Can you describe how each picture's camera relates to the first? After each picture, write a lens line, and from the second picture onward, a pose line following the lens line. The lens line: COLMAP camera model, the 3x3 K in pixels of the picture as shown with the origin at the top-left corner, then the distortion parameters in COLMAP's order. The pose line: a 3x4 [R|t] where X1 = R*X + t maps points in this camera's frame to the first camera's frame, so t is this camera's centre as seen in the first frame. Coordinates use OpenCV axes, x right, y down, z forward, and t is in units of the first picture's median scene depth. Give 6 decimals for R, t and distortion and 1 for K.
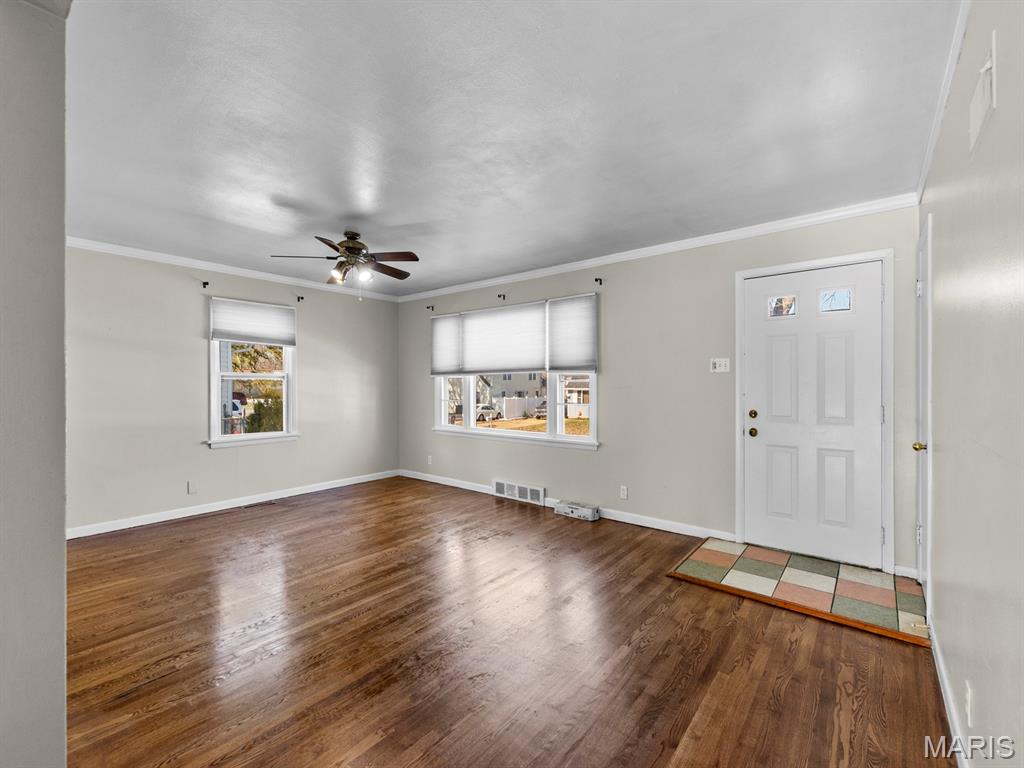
lens RADIAL K [[444.1, 0, 512.0], [0, 444.1, 384.0], [0, 0, 1]] dist [0.000800, 0.000127]
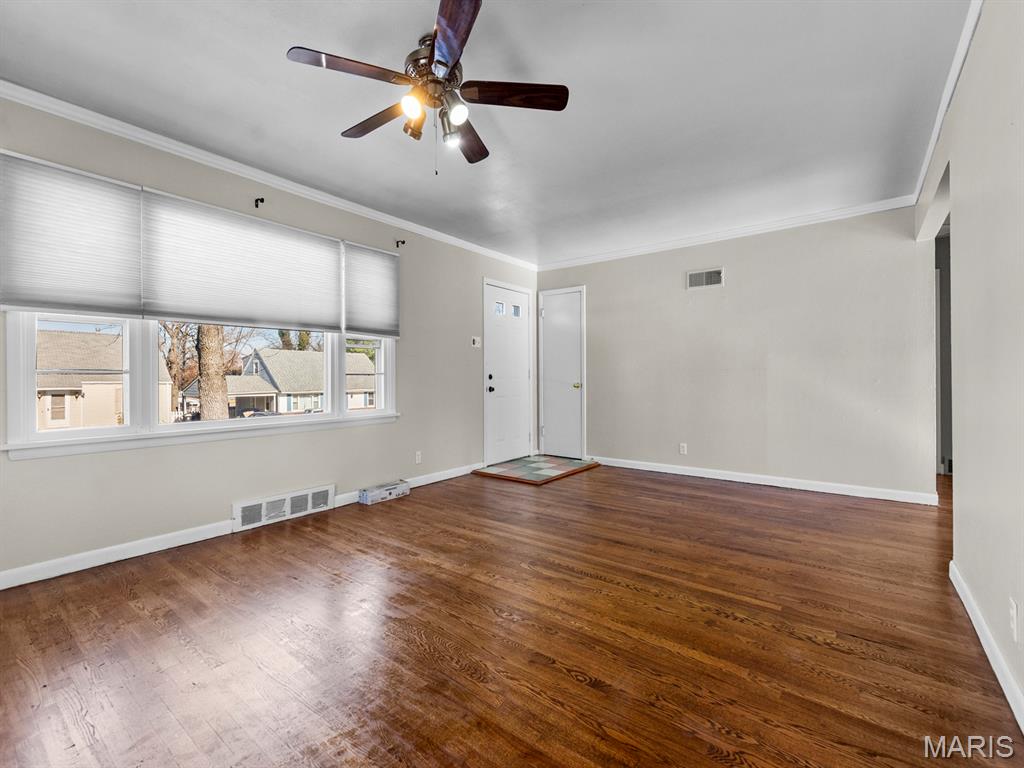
lens RADIAL K [[447.5, 0, 511.5], [0, 447.5, 377.1], [0, 0, 1]] dist [0.002554, 0.000167]
pose [[-0.021257, 0.001149, 0.999773, -0.770580], [0.001838, 0.999998, -0.001110, 0.057327], [-0.999772, 0.001814, -0.021259, 0.784149]]
